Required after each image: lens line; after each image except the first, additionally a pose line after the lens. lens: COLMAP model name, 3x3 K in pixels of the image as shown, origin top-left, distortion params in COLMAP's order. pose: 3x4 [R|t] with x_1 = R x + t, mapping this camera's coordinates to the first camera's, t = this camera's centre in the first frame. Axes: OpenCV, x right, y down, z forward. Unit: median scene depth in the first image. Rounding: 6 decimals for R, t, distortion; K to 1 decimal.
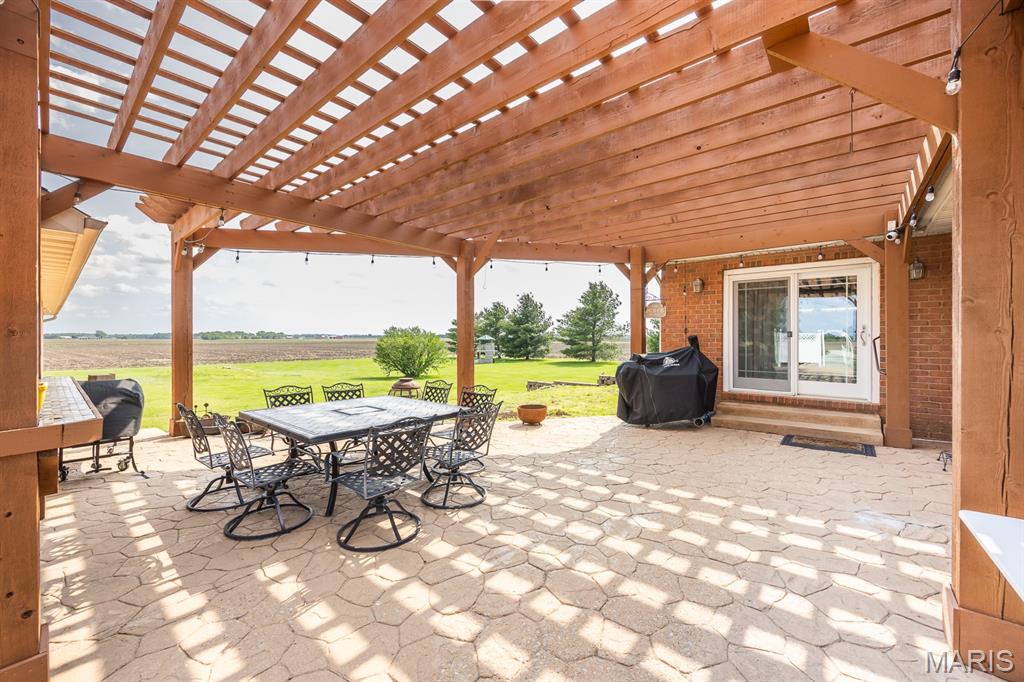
lens RADIAL K [[383.7, 0, 516.1], [0, 383.7, 337.6], [0, 0, 1]] dist [-0.006229, 0.000071]
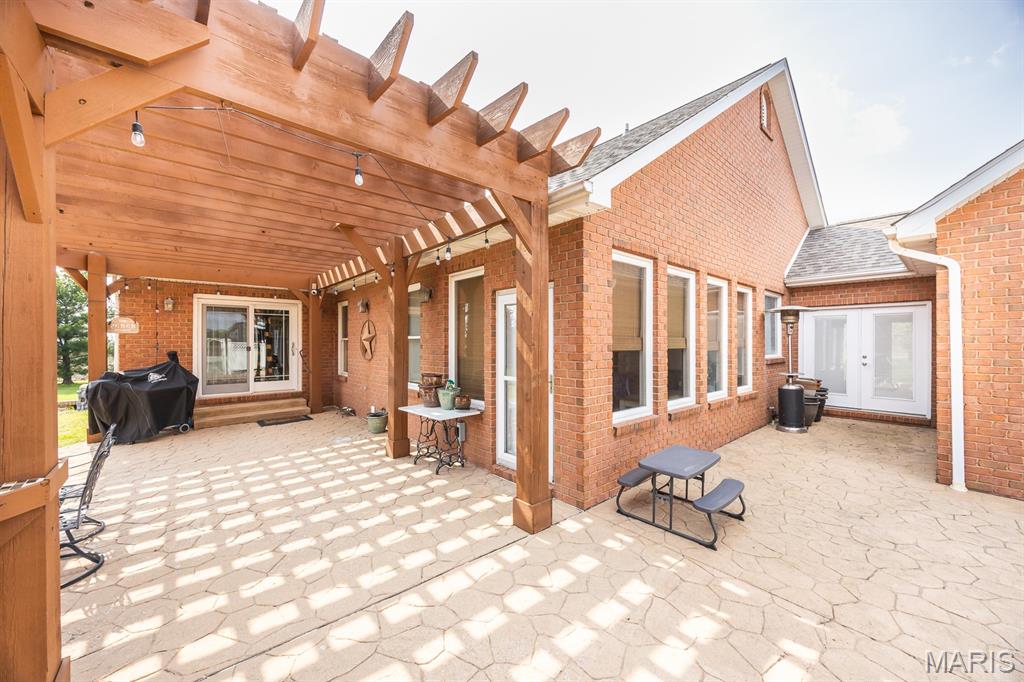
lens RADIAL K [[383.7, 0, 516.1], [0, 383.7, 337.6], [0, 0, 1]] dist [-0.006229, 0.000071]
pose [[0.133783, 0.011288, 0.990946, -0.444706], [0.006310, 0.999905, -0.012242, -0.022575], [-0.990991, 0.007891, 0.133699, -0.102160]]
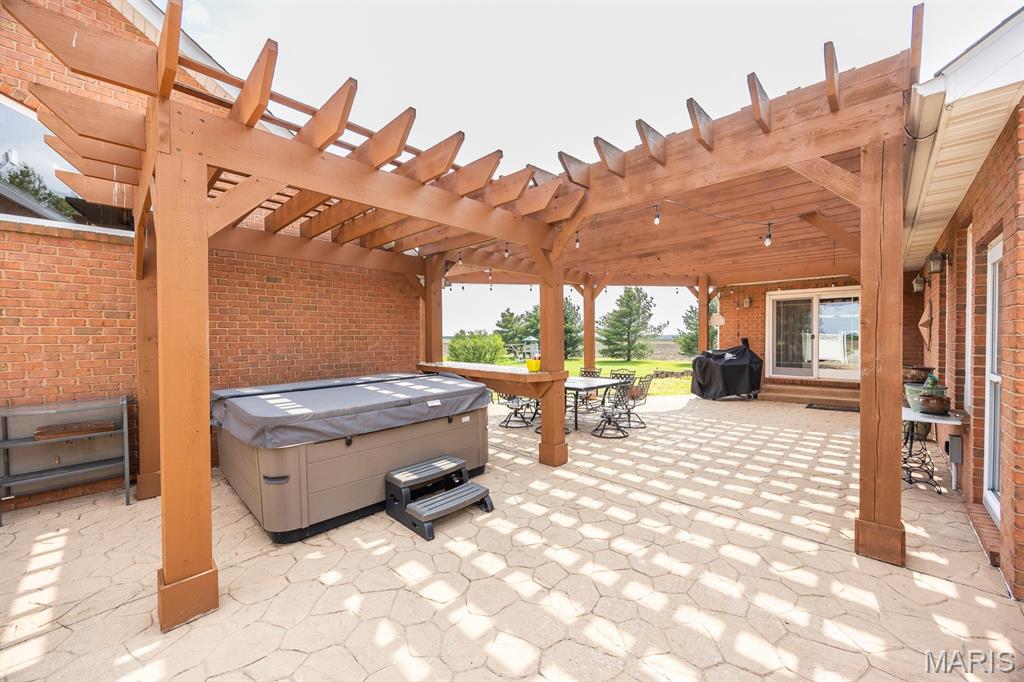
lens RADIAL K [[387.7, 0, 519.4], [0, 387.7, 343.8], [0, 0, 1]] dist [-0.019218, 0.000068]
pose [[0.999151, -0.003675, -0.041041, -0.302195], [0.004285, 0.999881, 0.014786, -0.007688], [0.040981, -0.014949, 0.999048, -0.447524]]
